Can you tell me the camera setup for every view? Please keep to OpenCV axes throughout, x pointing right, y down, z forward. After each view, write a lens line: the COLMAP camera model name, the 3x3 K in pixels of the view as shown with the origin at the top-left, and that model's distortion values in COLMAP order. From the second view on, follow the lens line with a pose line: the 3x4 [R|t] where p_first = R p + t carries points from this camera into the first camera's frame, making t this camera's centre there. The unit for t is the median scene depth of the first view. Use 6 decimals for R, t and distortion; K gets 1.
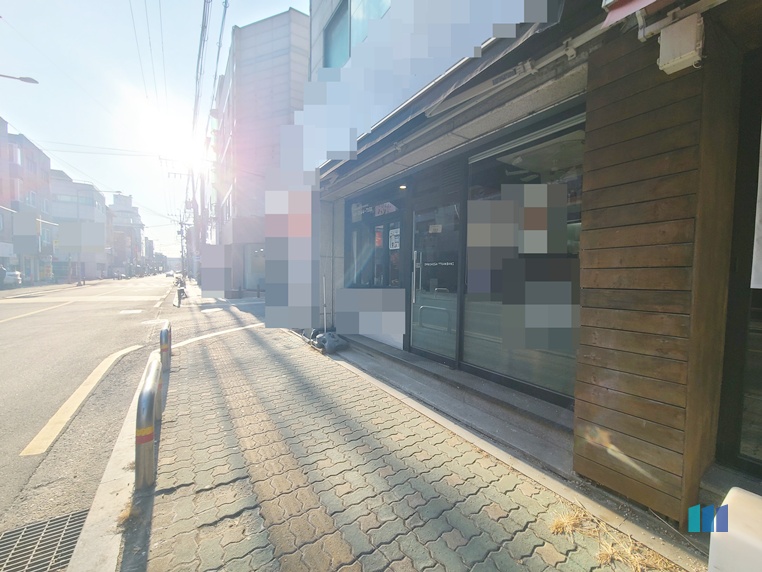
lens RADIAL K [[330.0, 0, 383.4], [0, 330.0, 282.2], [0, 0, 1]] dist [0.002904, 0.000106]
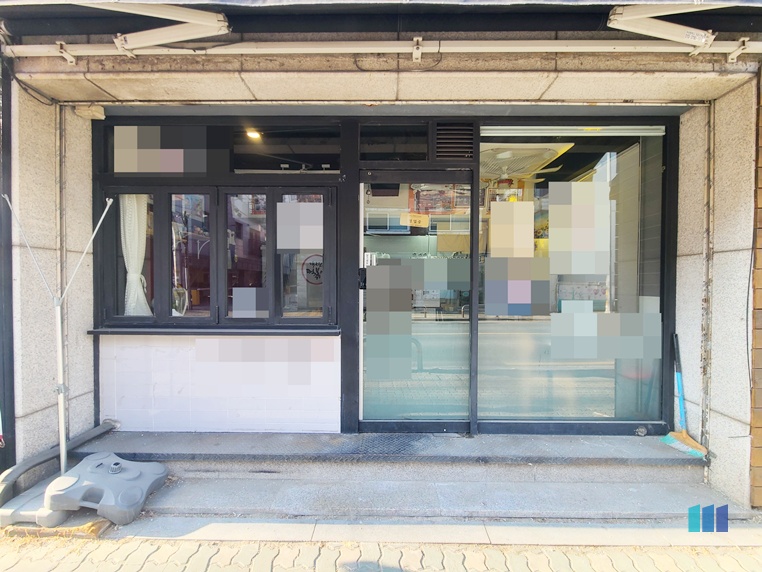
lens RADIAL K [[330.0, 0, 383.4], [0, 330.0, 282.2], [0, 0, 1]] dist [0.002904, 0.000106]
pose [[0.528355, -0.016232, 0.848868, -0.373562], [0.024433, 0.999694, 0.003908, -0.043582], [-0.848672, 0.018675, 0.528590, 0.679372]]
